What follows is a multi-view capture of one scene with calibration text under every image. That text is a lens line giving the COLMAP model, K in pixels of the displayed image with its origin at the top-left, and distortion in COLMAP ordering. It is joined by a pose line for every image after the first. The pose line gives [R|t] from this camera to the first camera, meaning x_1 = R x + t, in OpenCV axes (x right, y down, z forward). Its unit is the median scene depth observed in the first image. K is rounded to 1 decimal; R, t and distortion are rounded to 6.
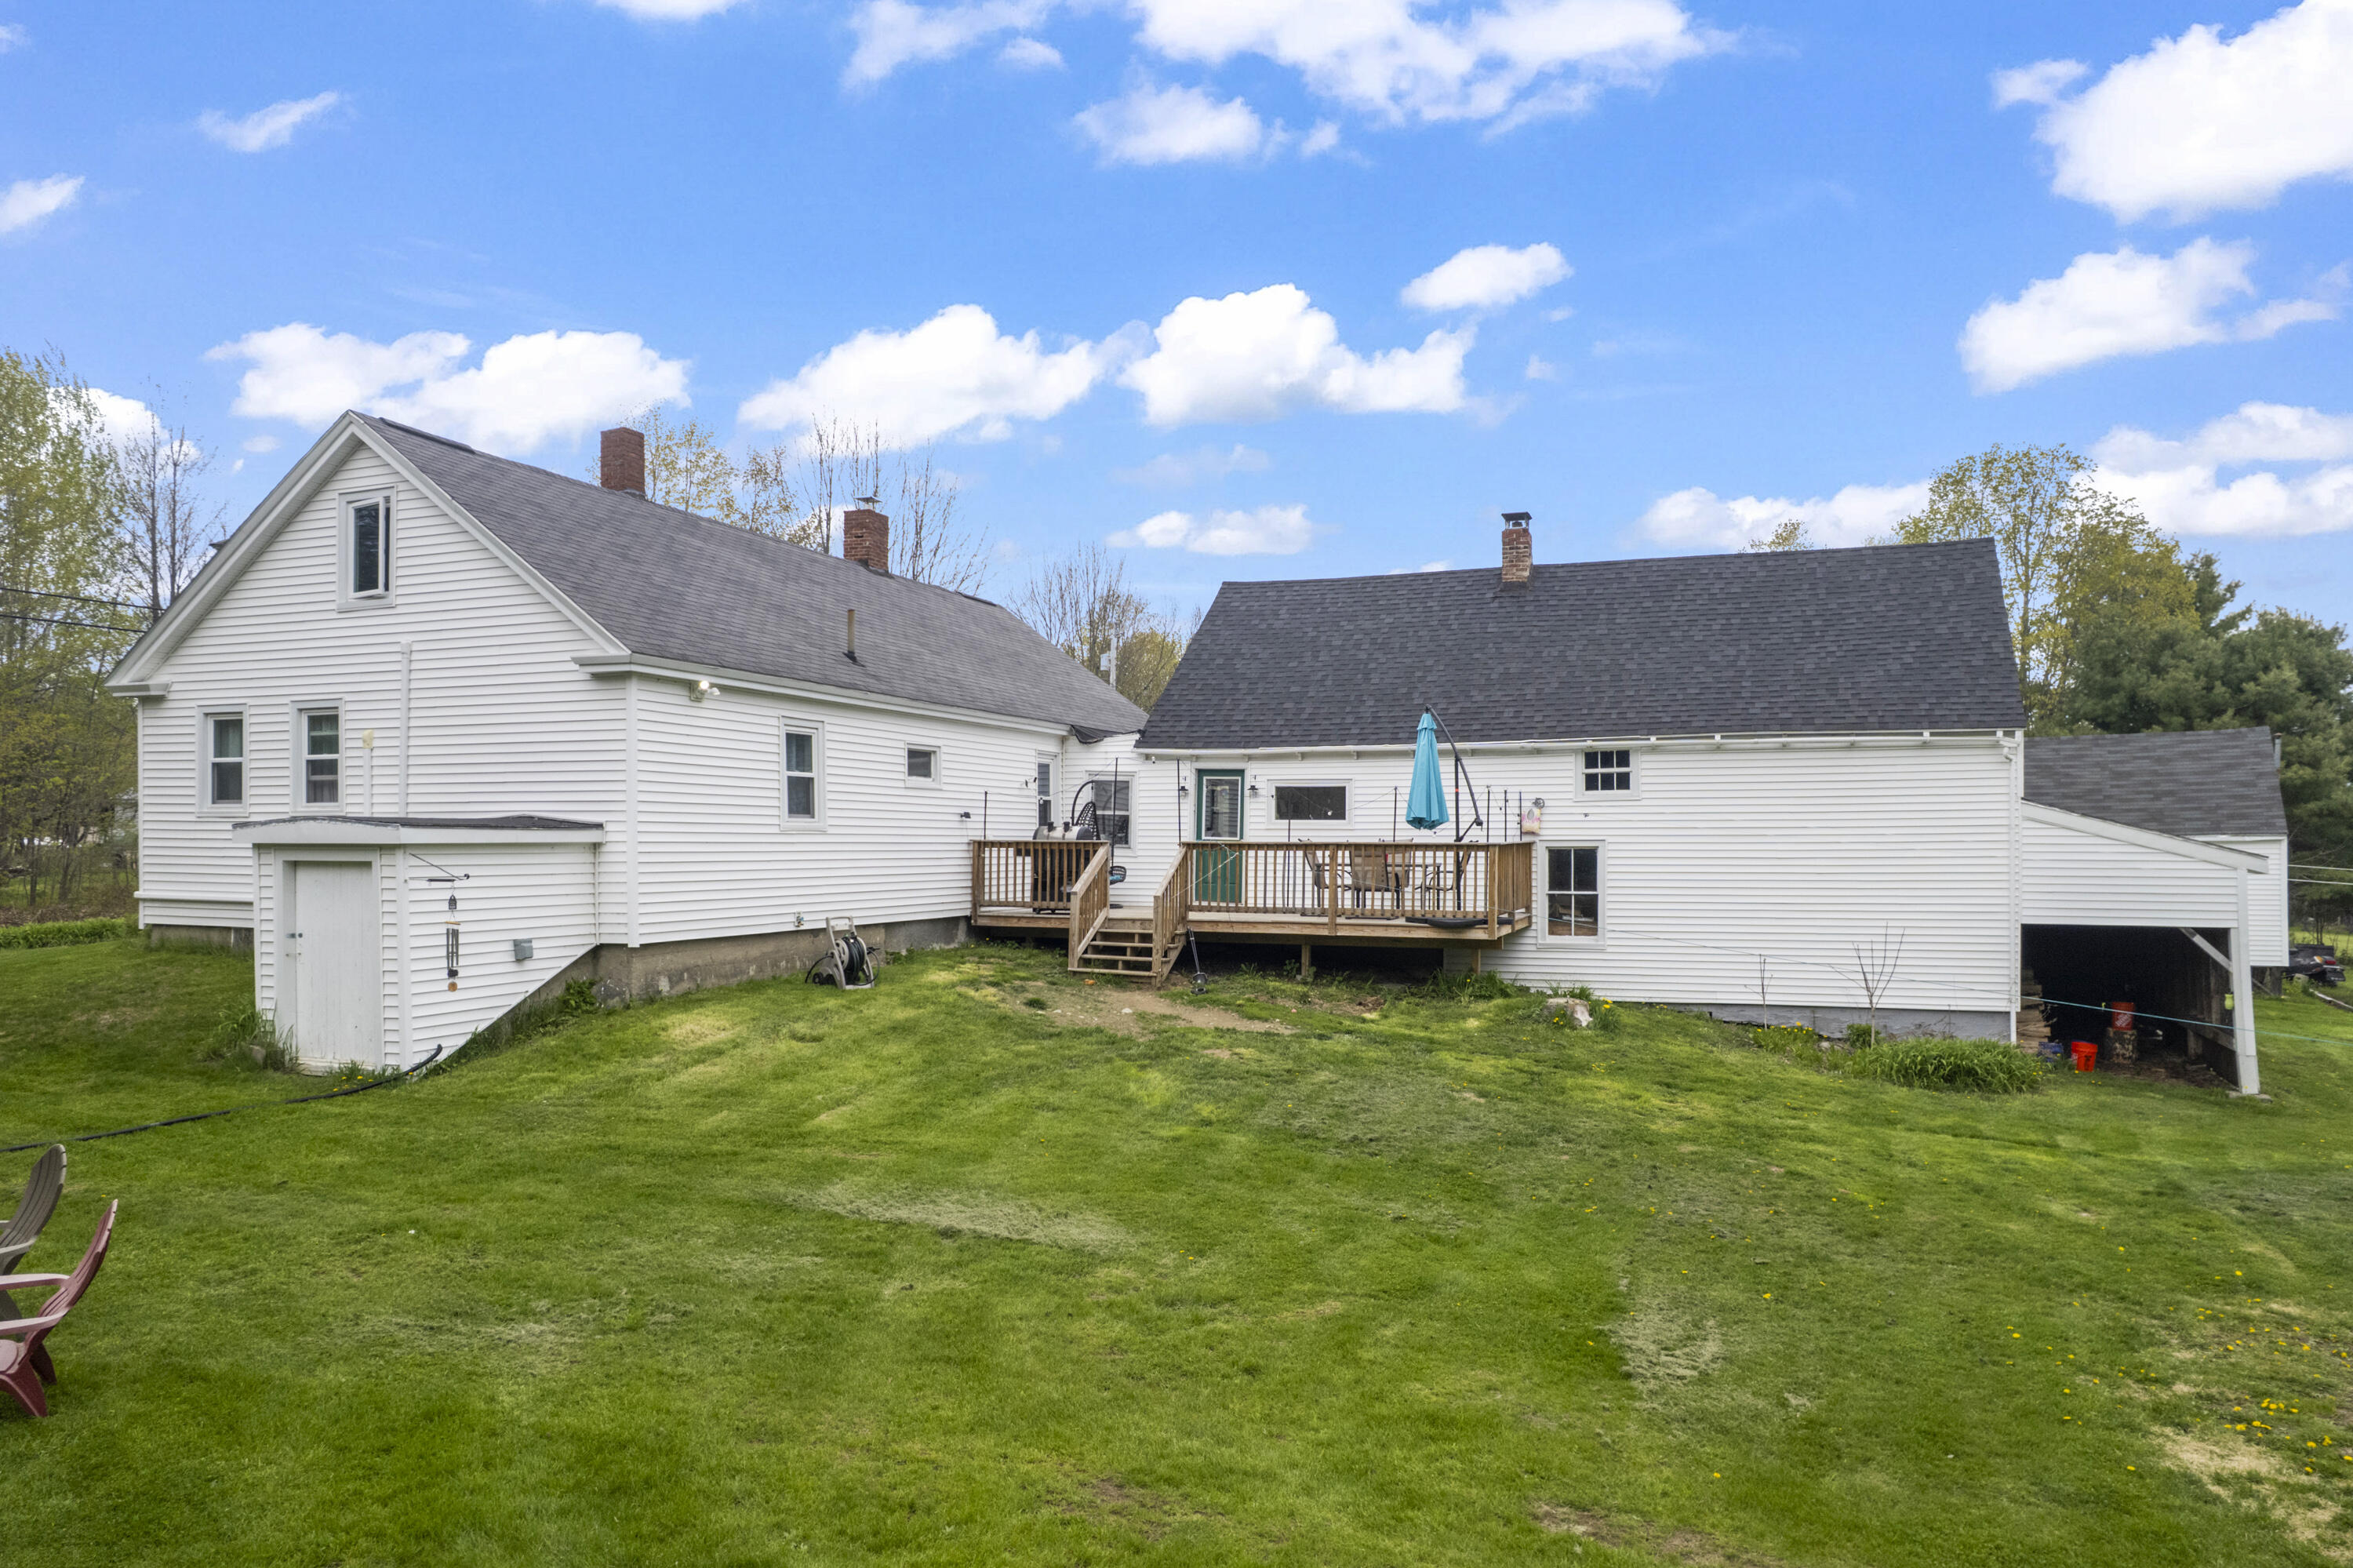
lens RADIAL K [[1504.9, 0, 1181.8], [0, 1504.9, 788.7], [0, 0, 1]] dist [-0.066076, 0.057814]
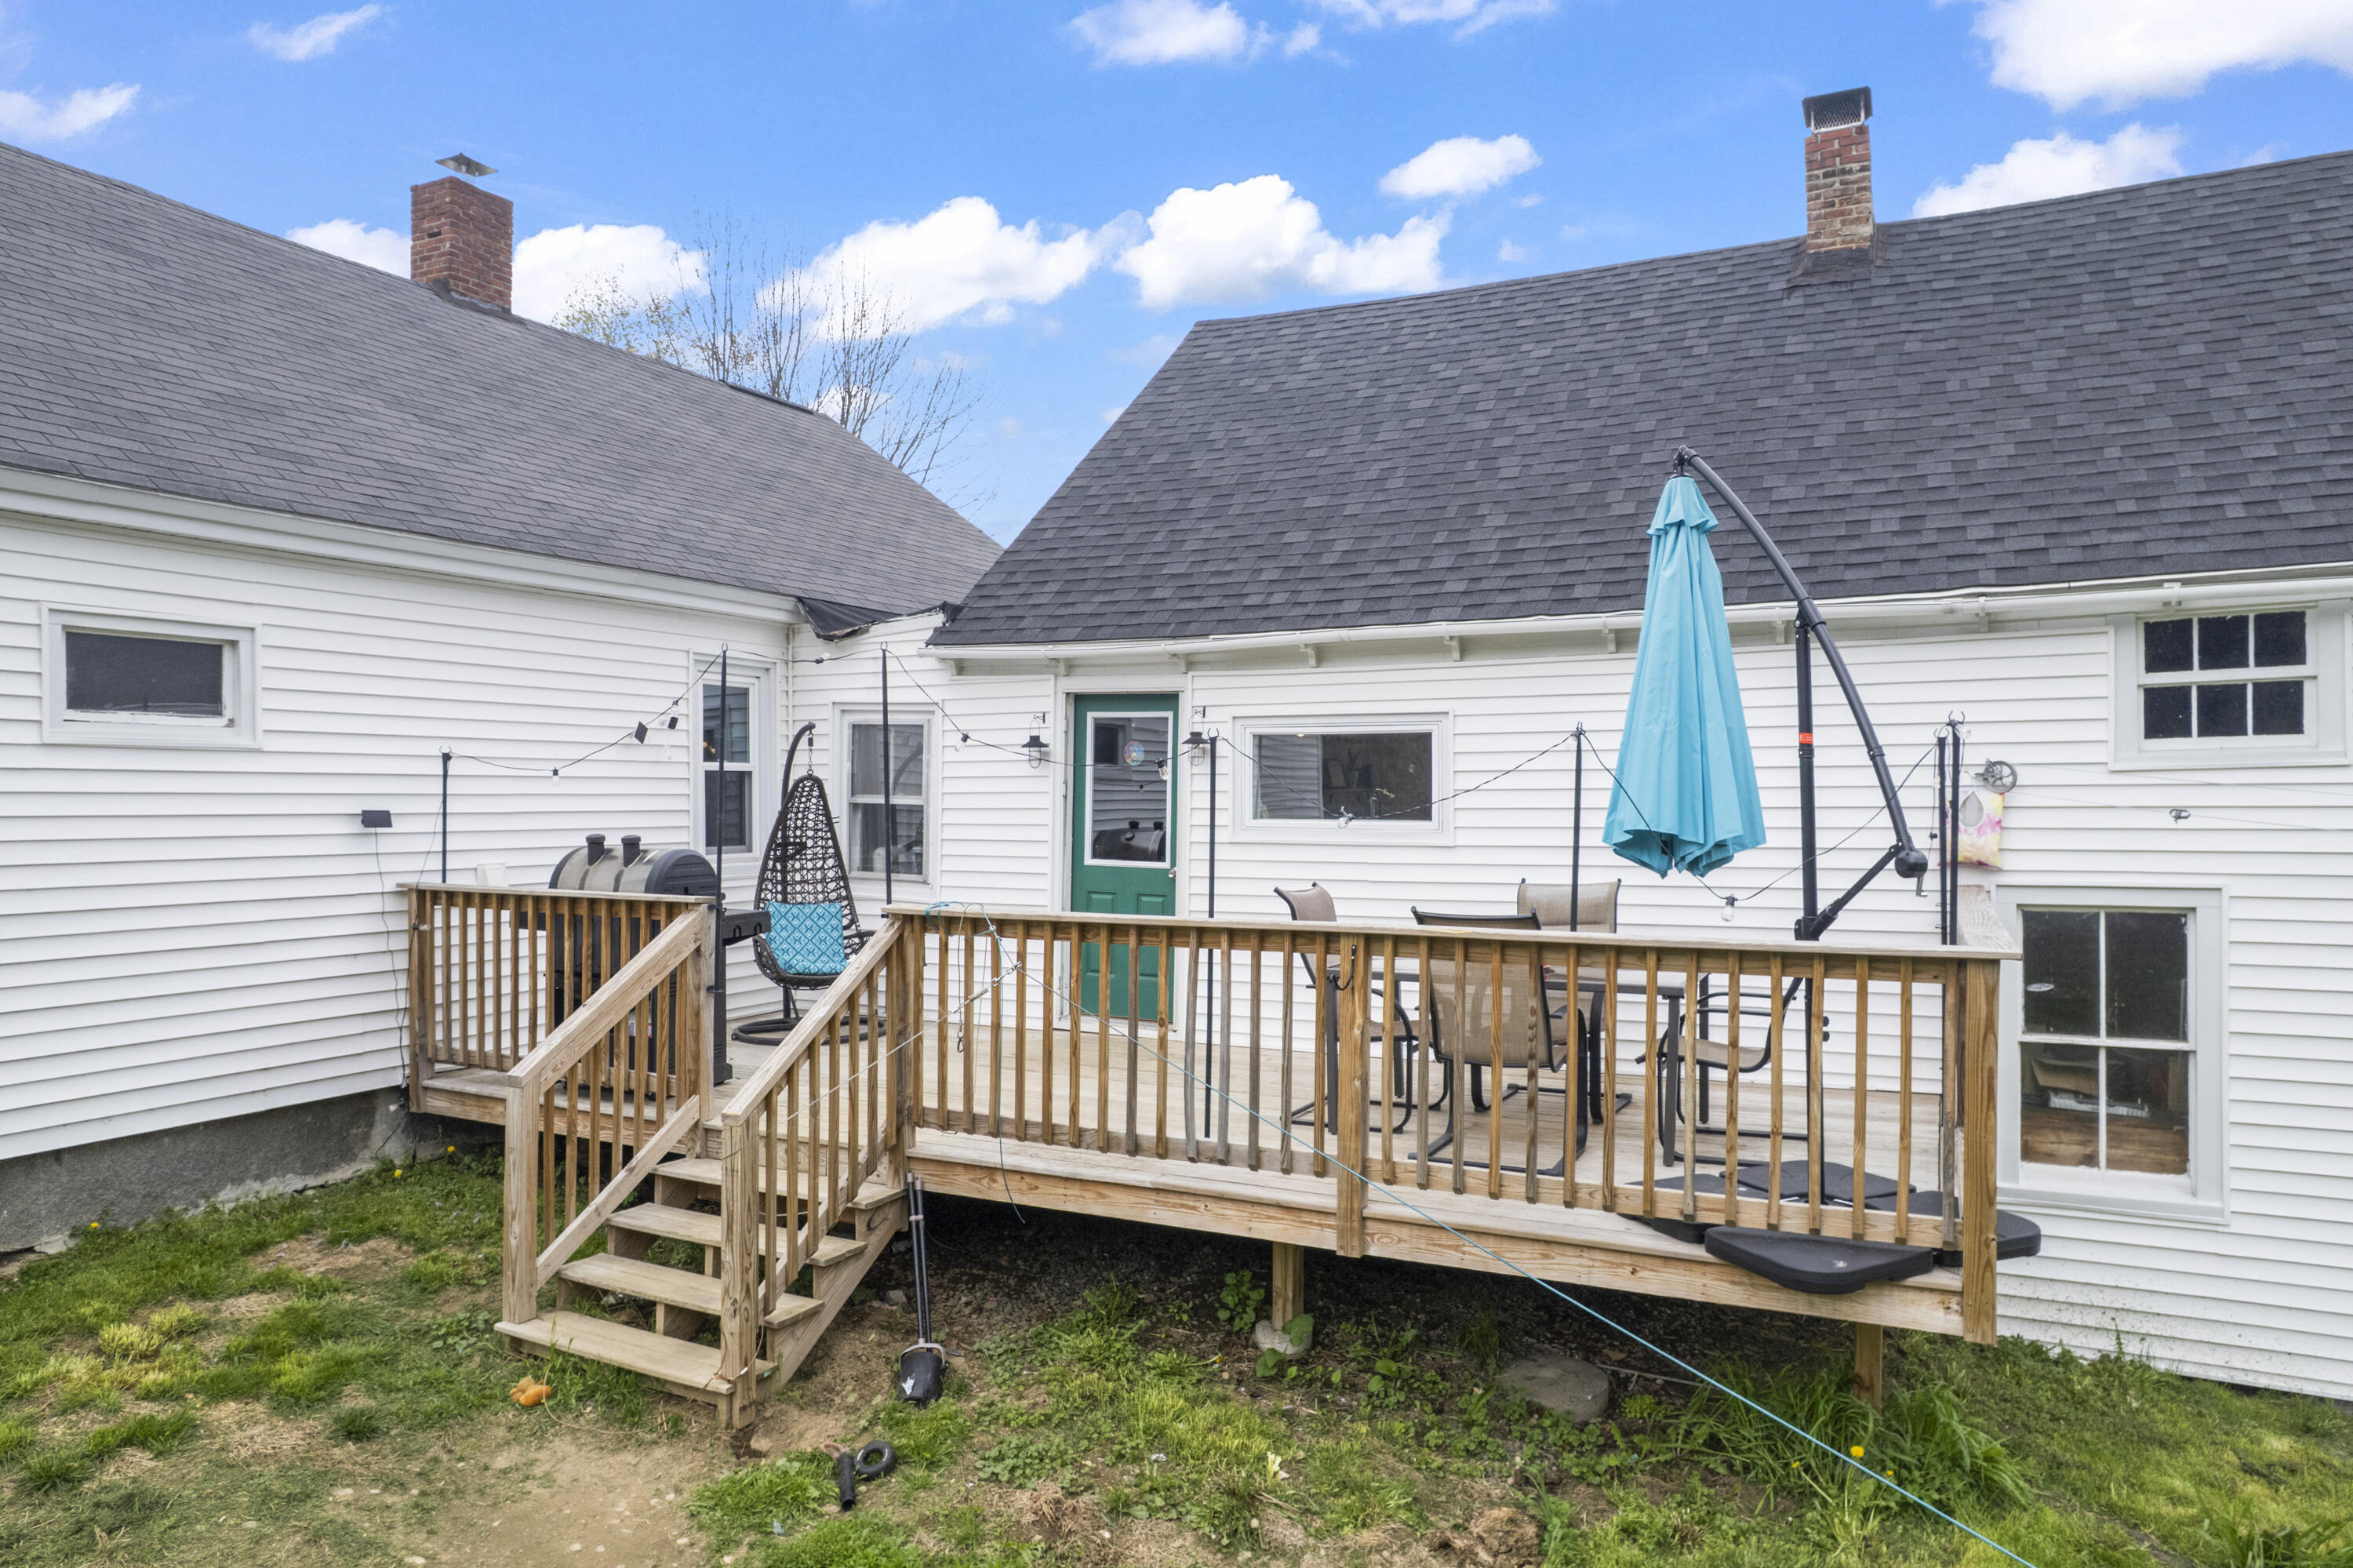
lens RADIAL K [[1467.2, 0, 1191.1], [0, 1467.2, 753.9], [0, 0, 1]] dist [-0.076360, 0.052684]
pose [[0.995436, -0.007195, -0.095164, 0.089184], [0.007856, 0.999948, 0.006574, 0.000975], [0.095111, -0.007291, 0.995440, 0.667749]]
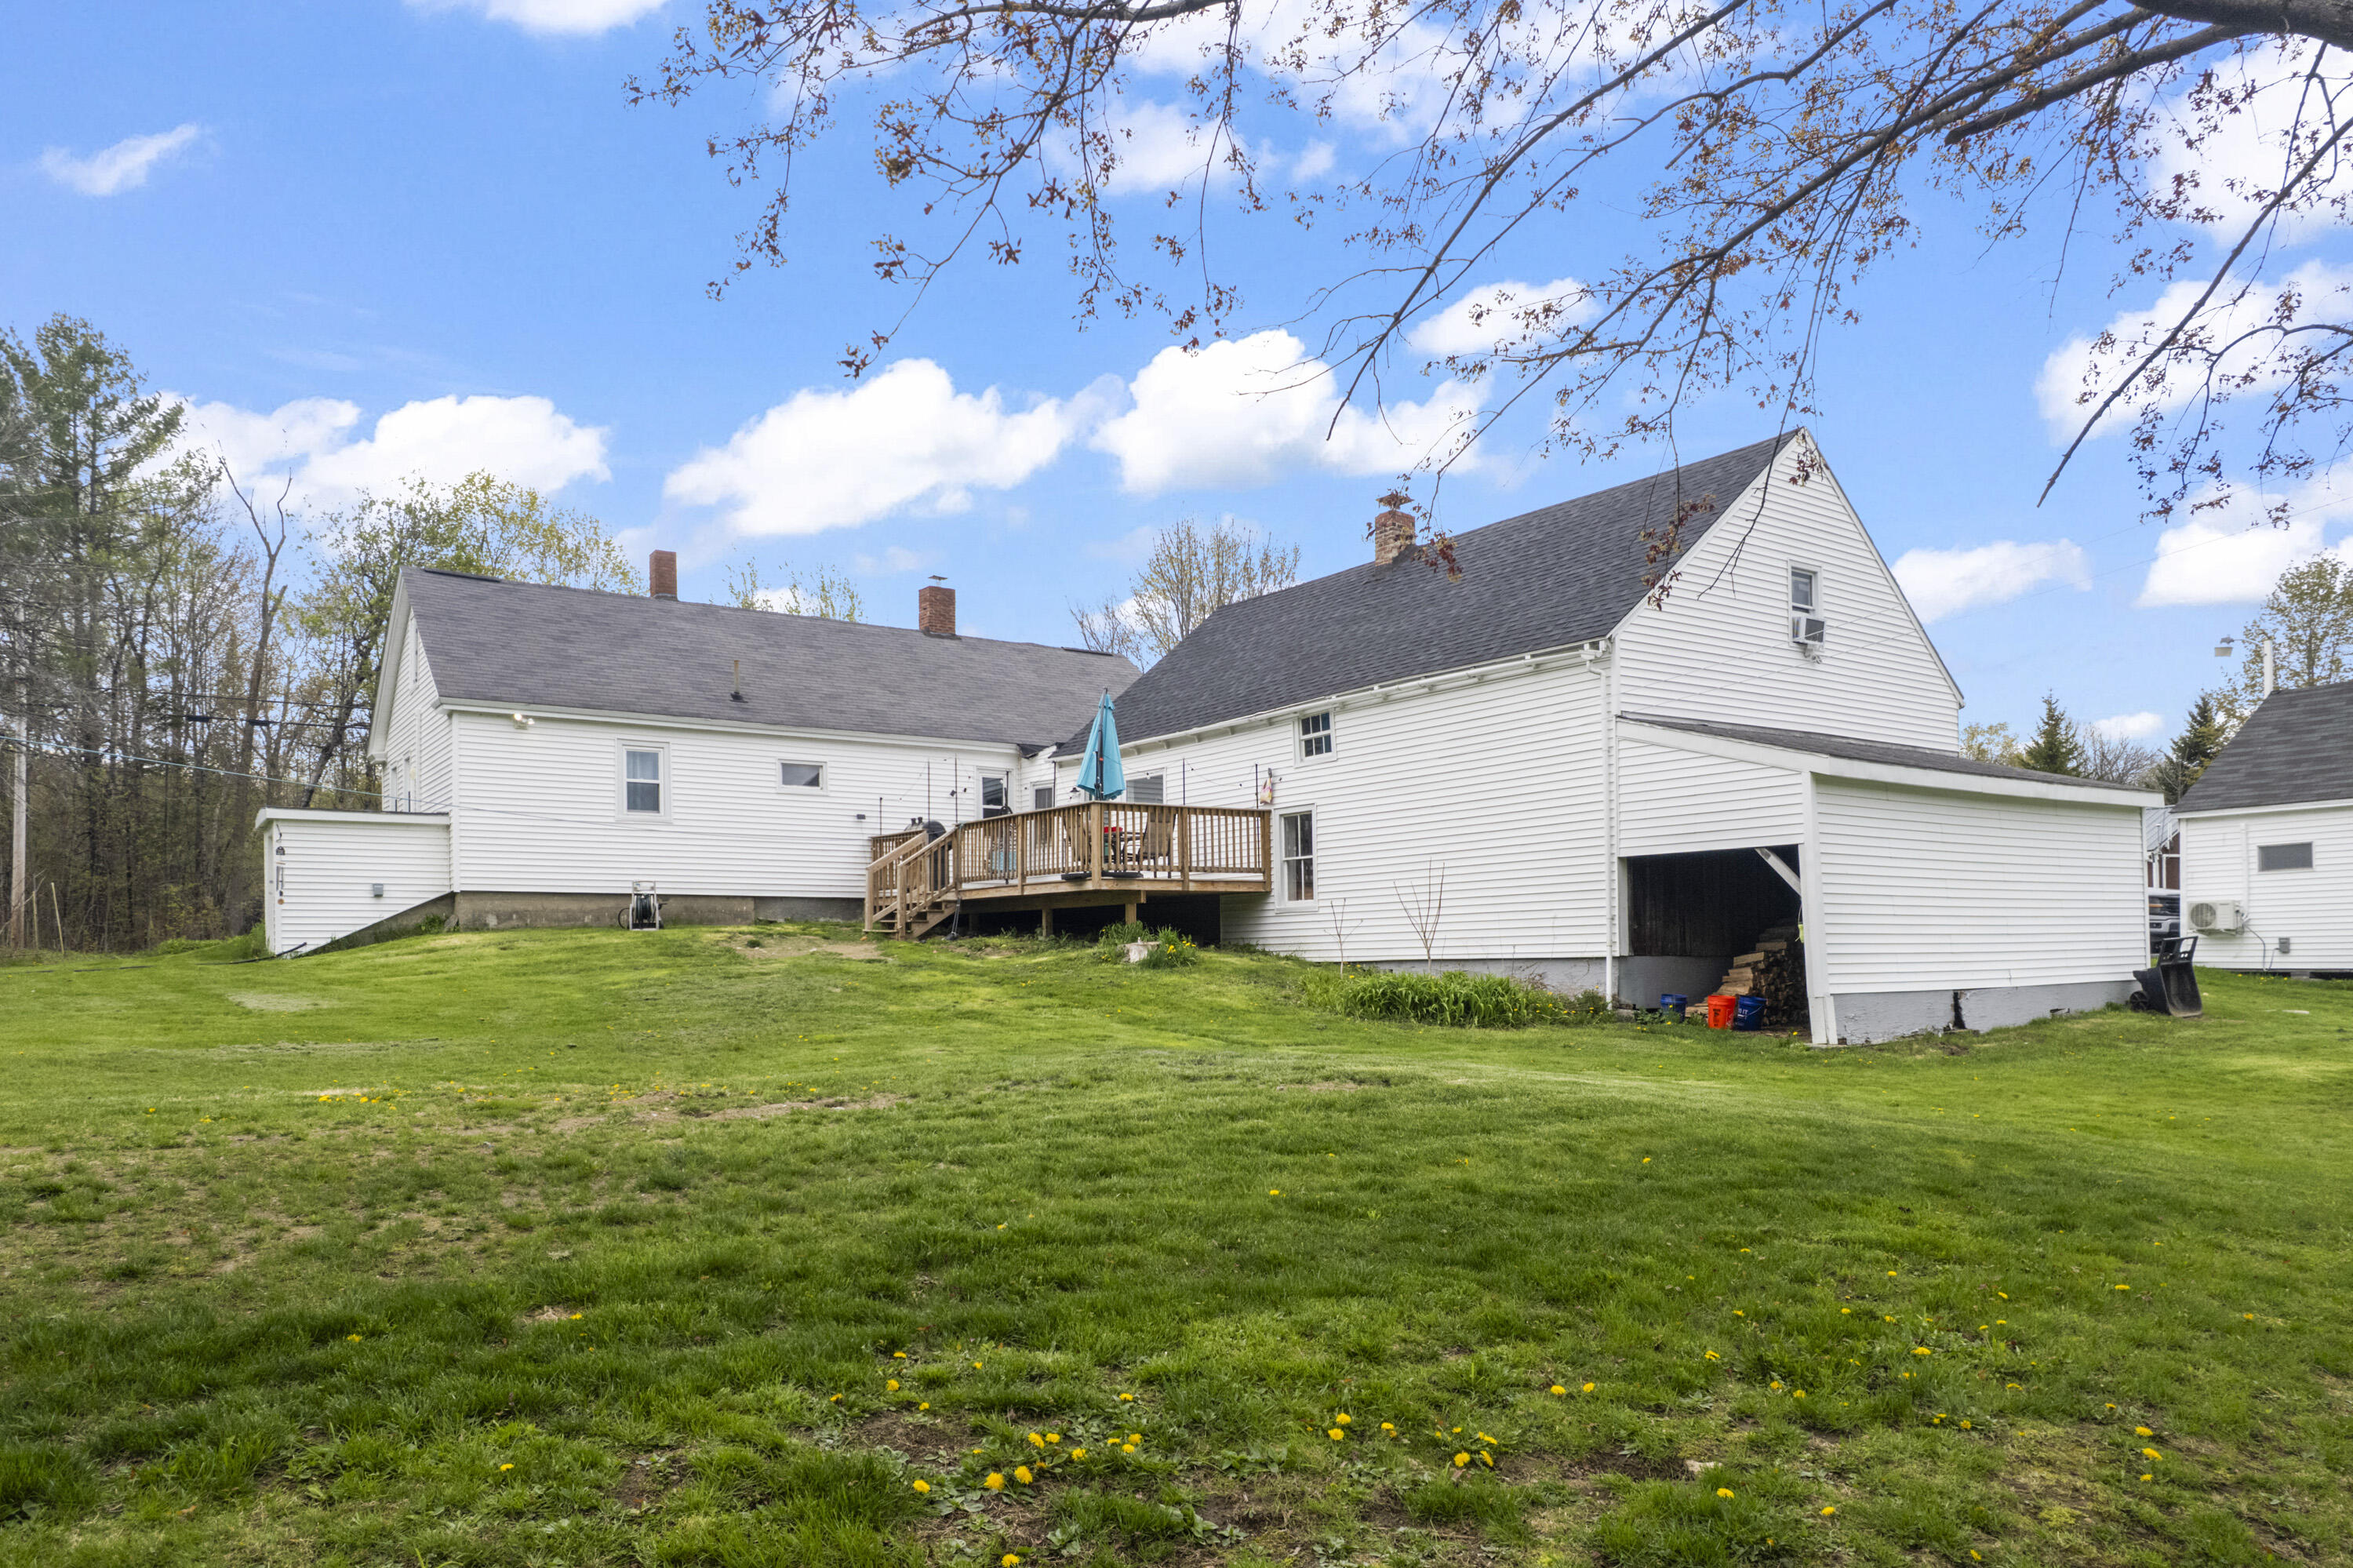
lens RADIAL K [[1504.9, 0, 1181.8], [0, 1504.9, 788.7], [0, 0, 1]] dist [-0.066076, 0.057814]
pose [[0.835144, -0.070351, -0.545513, 0.759877], [0.030189, 0.996154, -0.082251, 0.105227], [0.549202, 0.052223, 0.834056, 0.104736]]
